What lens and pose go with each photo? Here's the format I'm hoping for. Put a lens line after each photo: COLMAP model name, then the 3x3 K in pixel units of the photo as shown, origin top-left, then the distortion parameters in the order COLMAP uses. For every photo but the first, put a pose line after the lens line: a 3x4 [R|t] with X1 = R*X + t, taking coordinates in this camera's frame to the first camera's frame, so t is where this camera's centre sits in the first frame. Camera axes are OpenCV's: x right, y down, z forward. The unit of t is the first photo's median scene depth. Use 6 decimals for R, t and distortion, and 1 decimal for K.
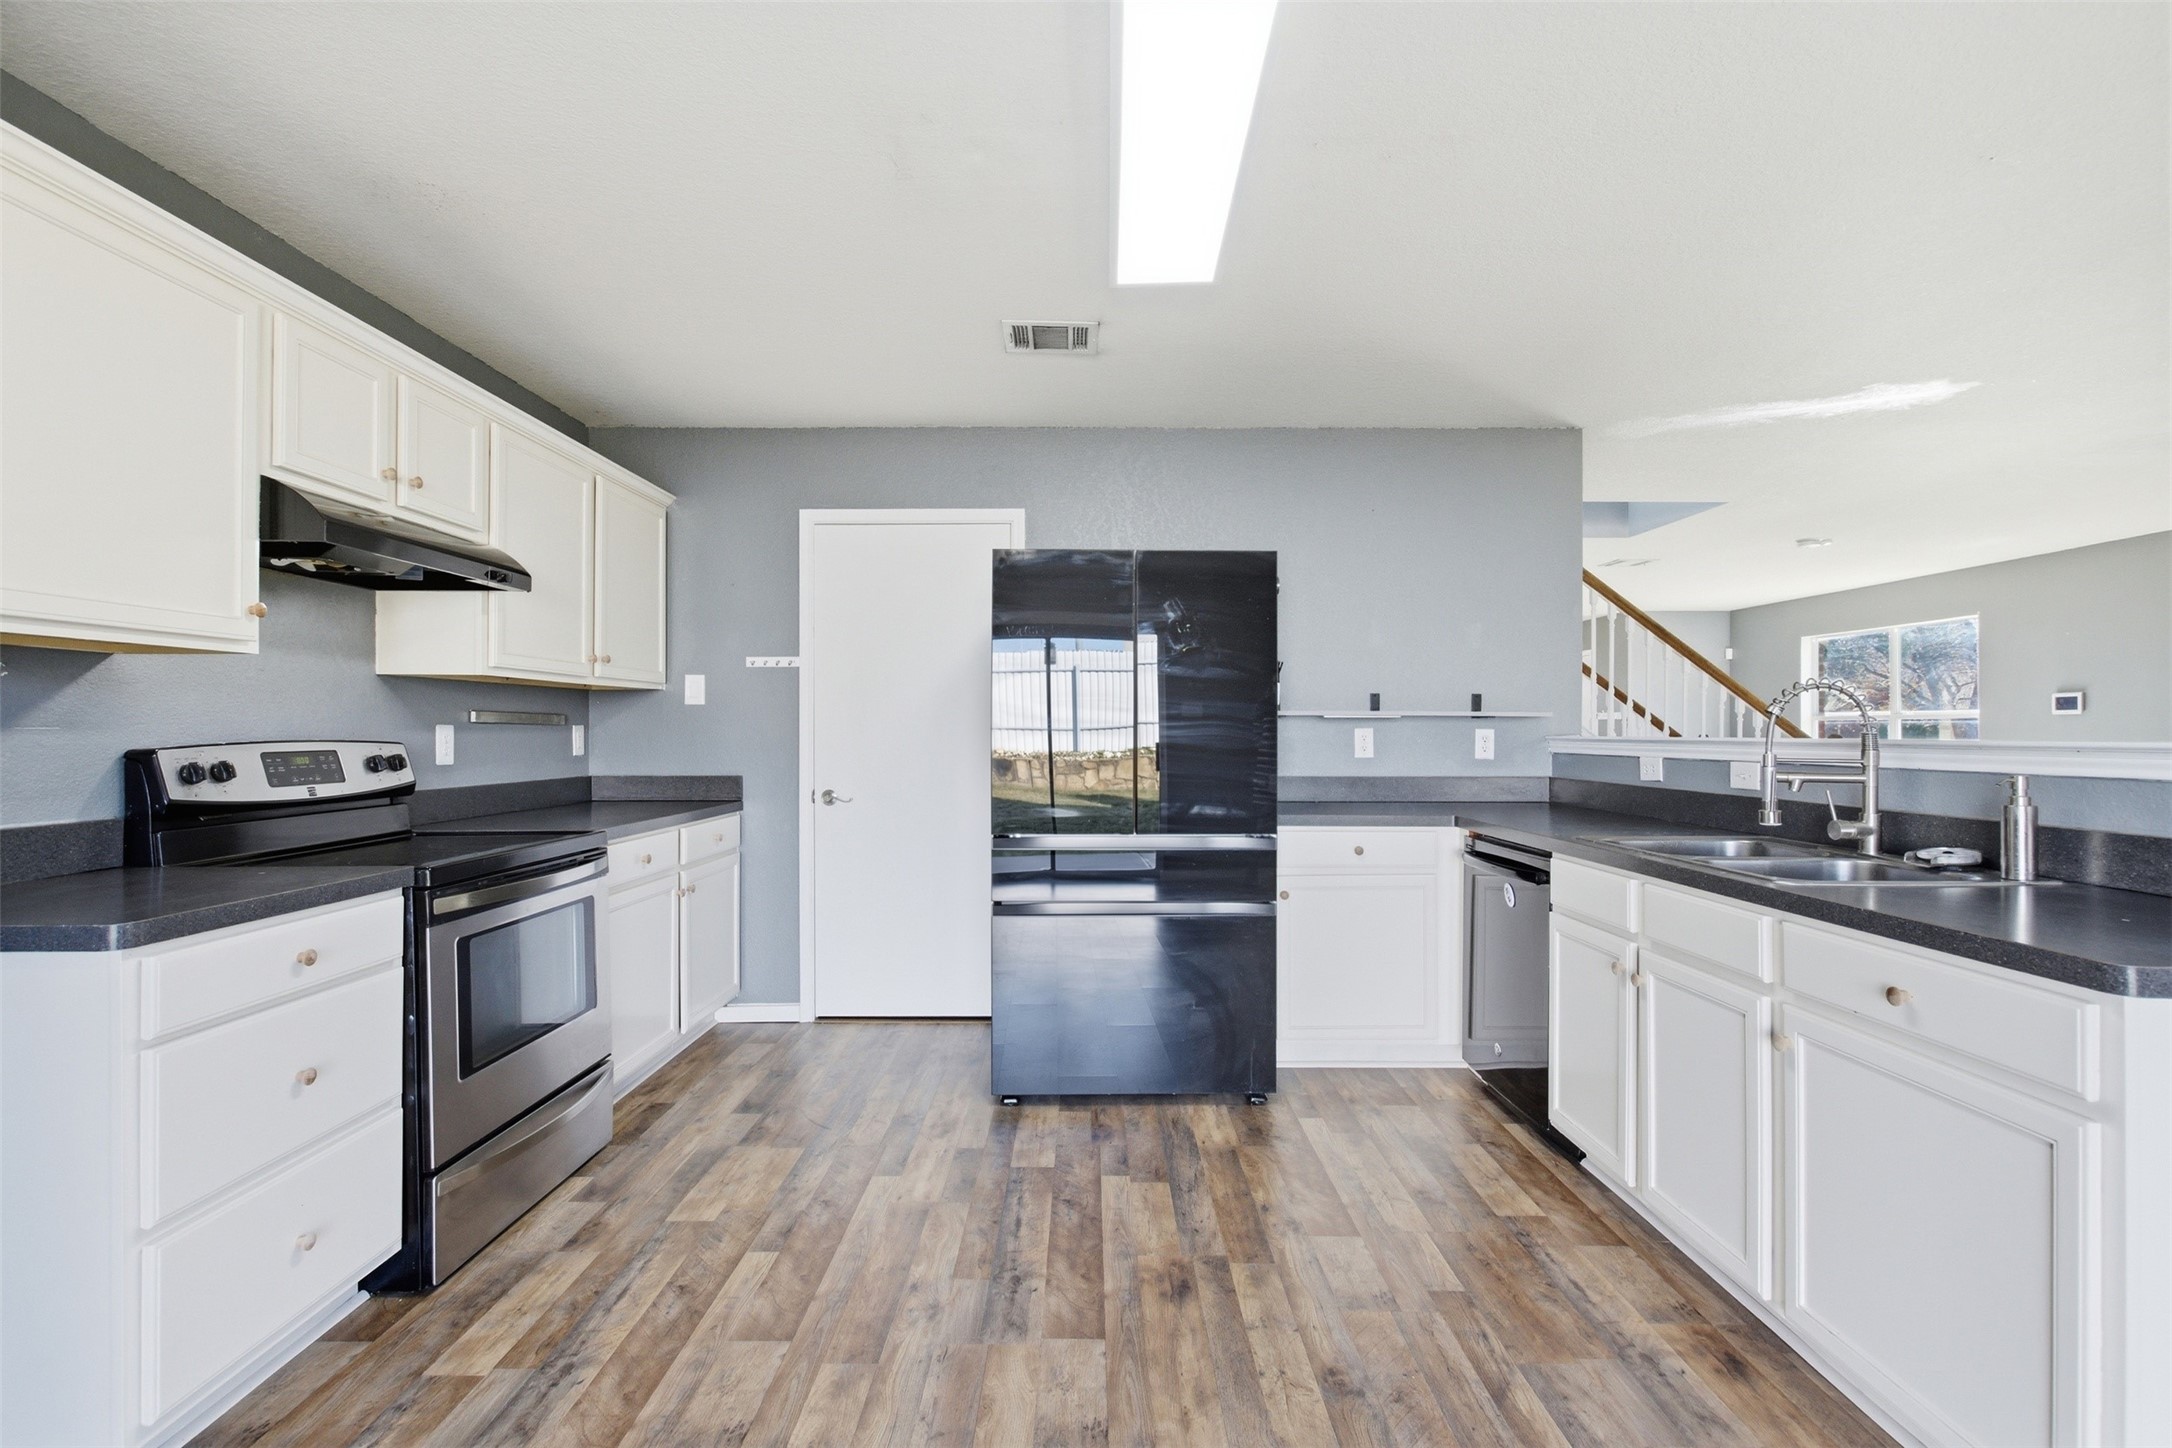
lens RADIAL K [[989.6, 0, 1090.0], [0, 989.6, 721.3], [0, 0, 1]] dist [-0.002519, -0.000515]
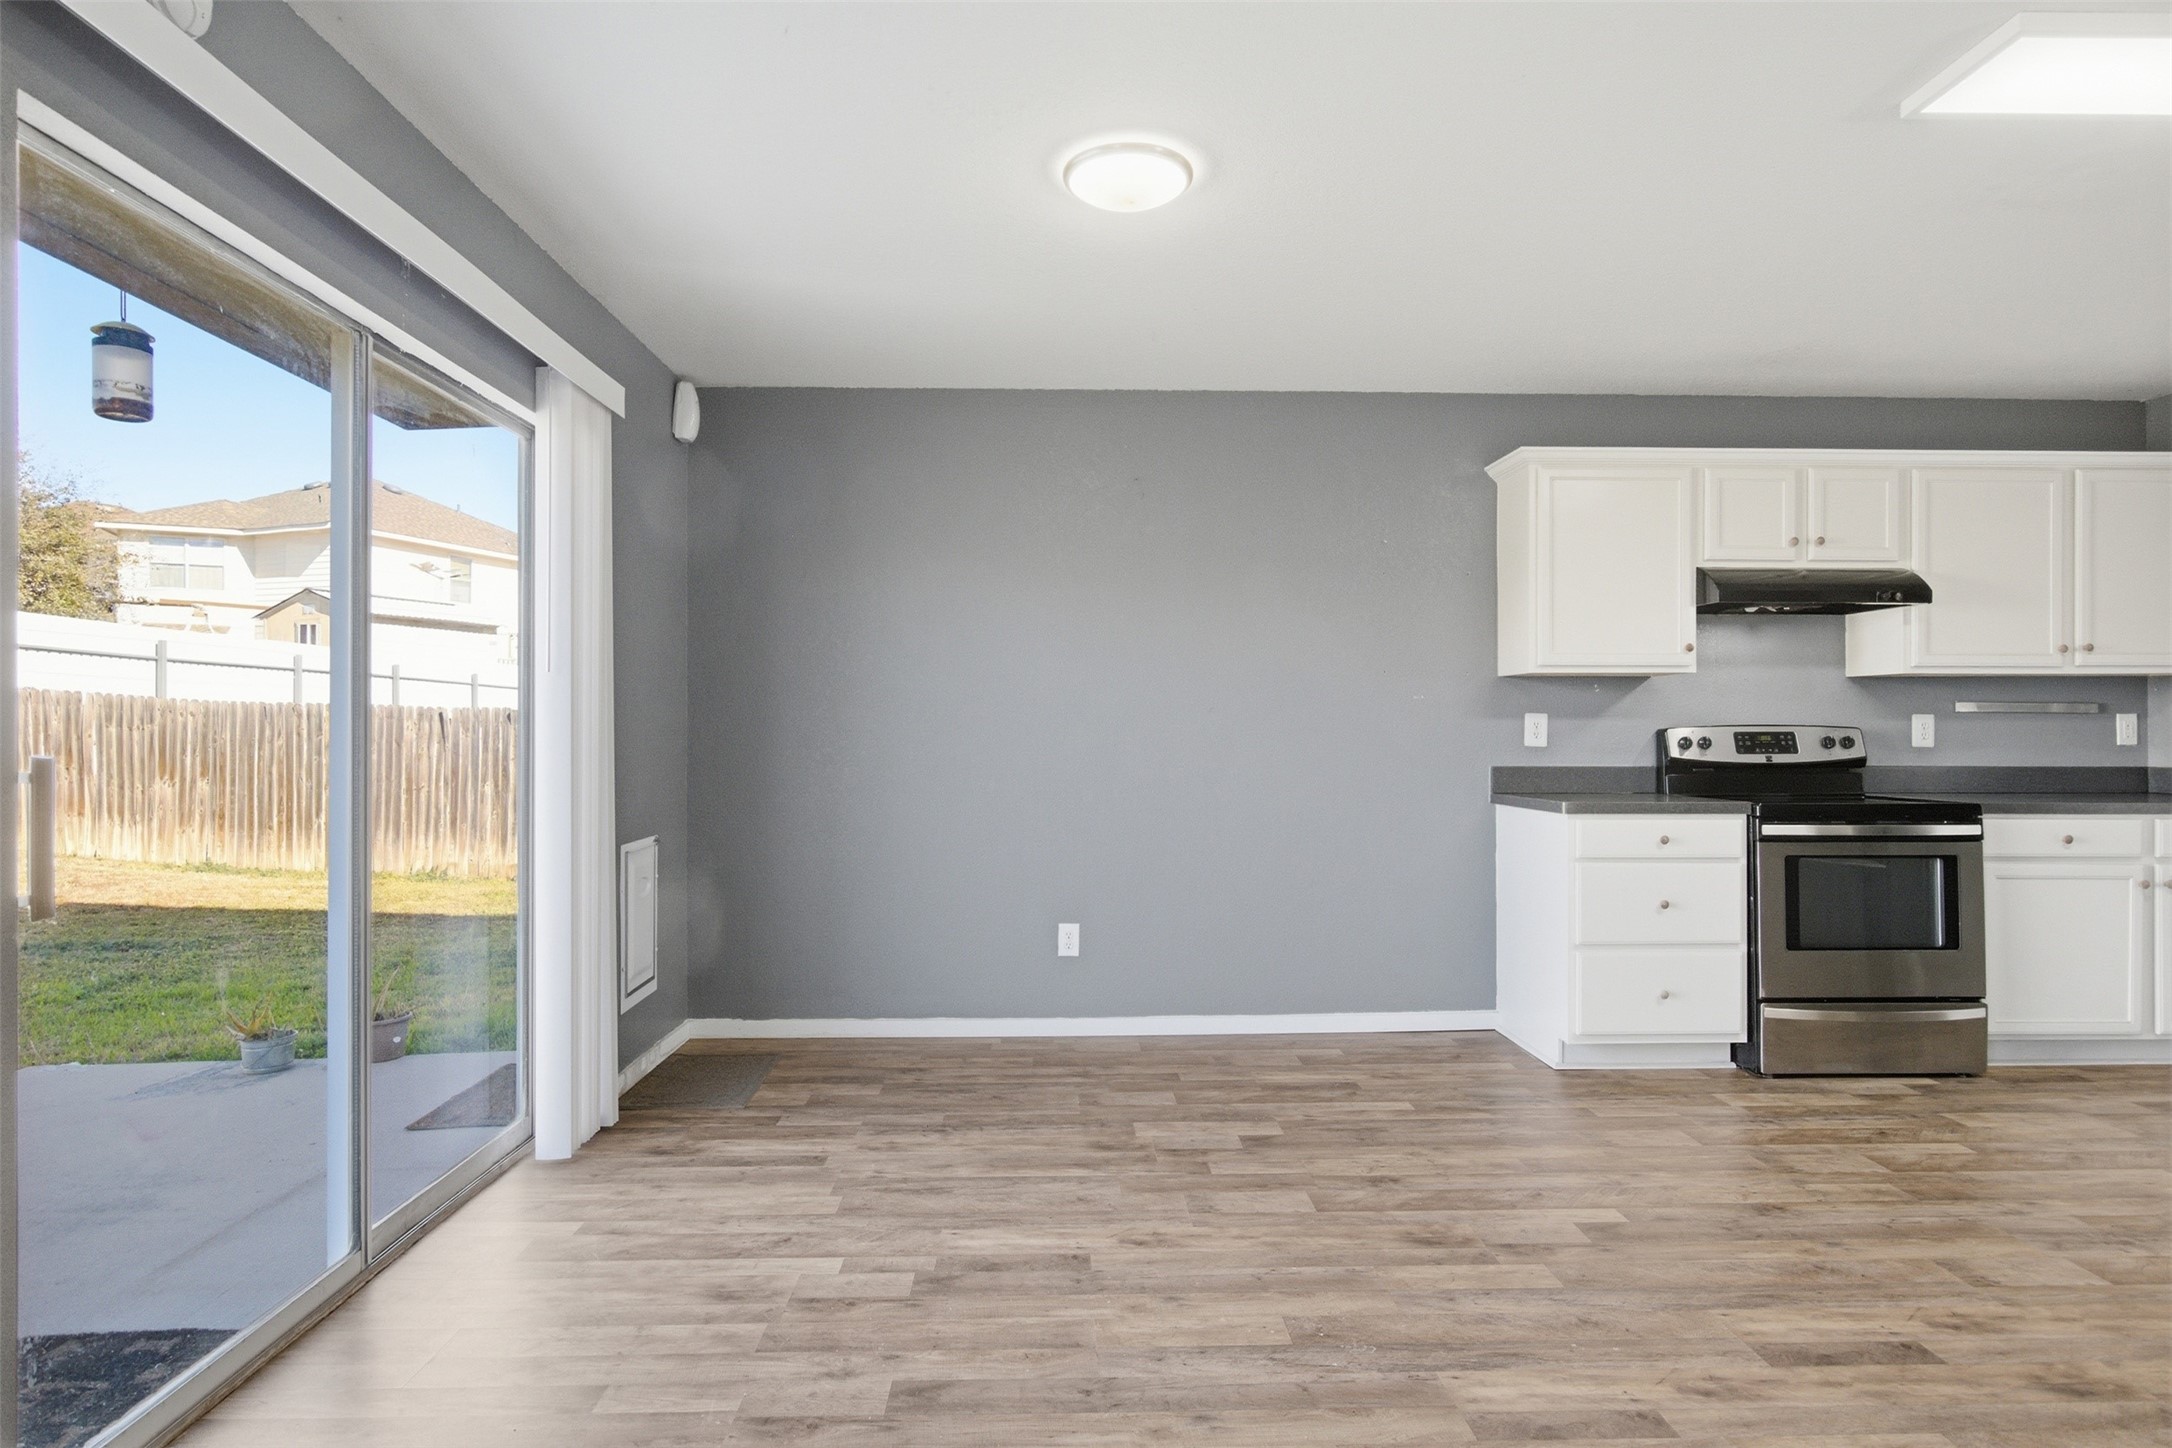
lens RADIAL K [[1152.4, 0, 1088.3], [0, 1152.4, 736.7], [0, 0, 1]] dist [-0.016042, 0.006607]
pose [[0.032145, 0.002739, -0.999479, 0.862532], [0.009356, 0.999952, 0.003042, 0.020768], [0.999439, -0.009449, 0.032118, -0.088279]]
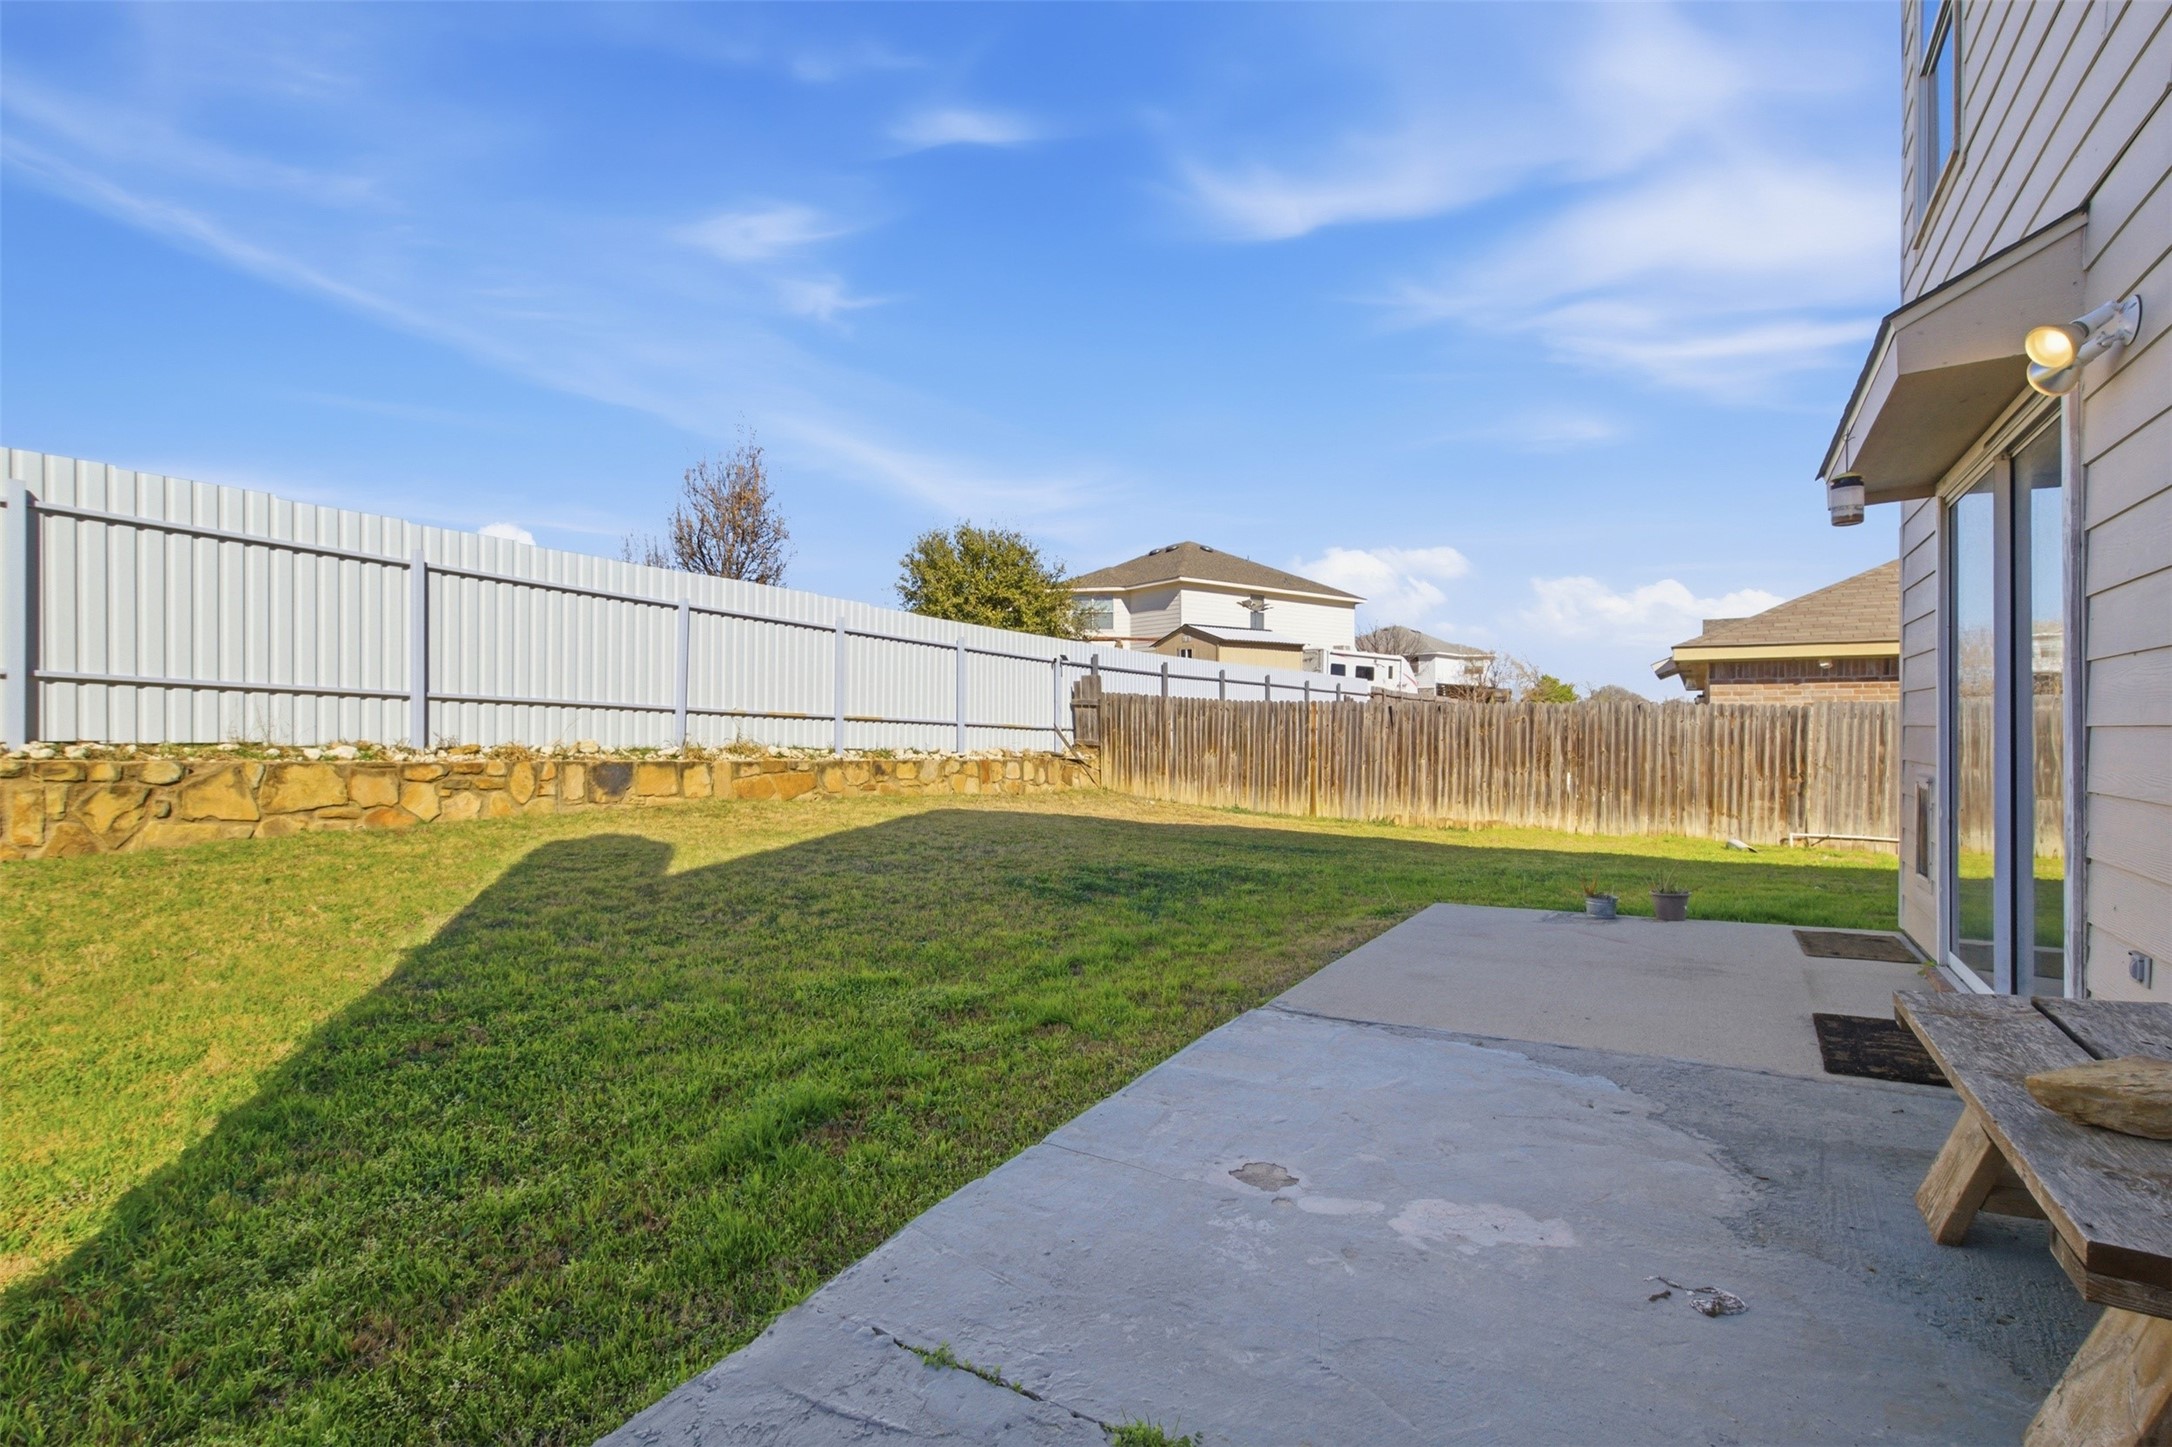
lens RADIAL K [[989.6, 0, 1170.7], [0, 989.6, 727.5], [0, 0, 1]] dist [-0.002519, -0.000515]
pose [[-0.498242, -0.001786, -0.867036, 1.632919], [0.006445, 0.999963, -0.005763, 0.059545], [0.867014, -0.008459, -0.498212, -0.912330]]
